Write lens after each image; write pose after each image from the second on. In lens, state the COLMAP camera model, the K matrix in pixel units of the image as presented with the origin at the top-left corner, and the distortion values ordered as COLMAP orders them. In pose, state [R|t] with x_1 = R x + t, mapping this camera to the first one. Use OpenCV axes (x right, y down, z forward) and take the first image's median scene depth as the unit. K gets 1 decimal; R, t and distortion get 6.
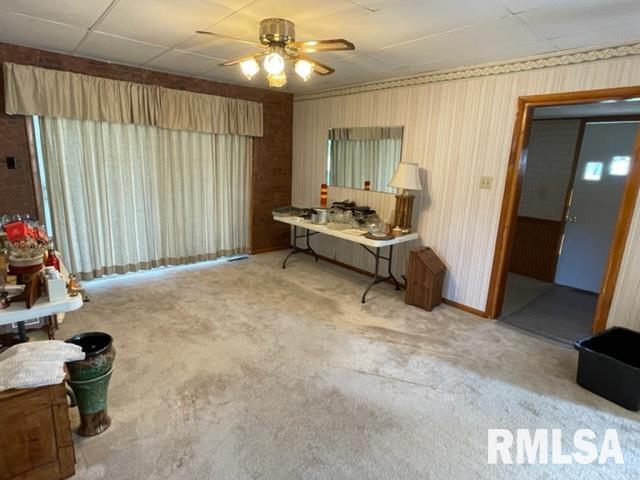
lens RADIAL K [[357.7, 0, 317.3], [0, 357.7, 237.9], [0, 0, 1]] dist [0.003681, 0.001390]
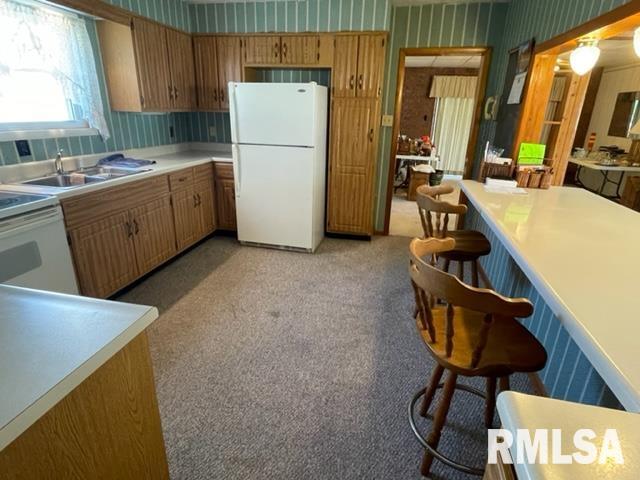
lens RADIAL K [[345.8, 0, 320.0], [0, 345.8, 240.0], [0, 0, 1]] dist [0.001393, -0.000593]
pose [[0.593592, 0.260377, -0.761480, 0.752728], [-0.180018, 0.965197, 0.189706, 0.284908], [0.784373, 0.024472, 0.619806, -1.036582]]
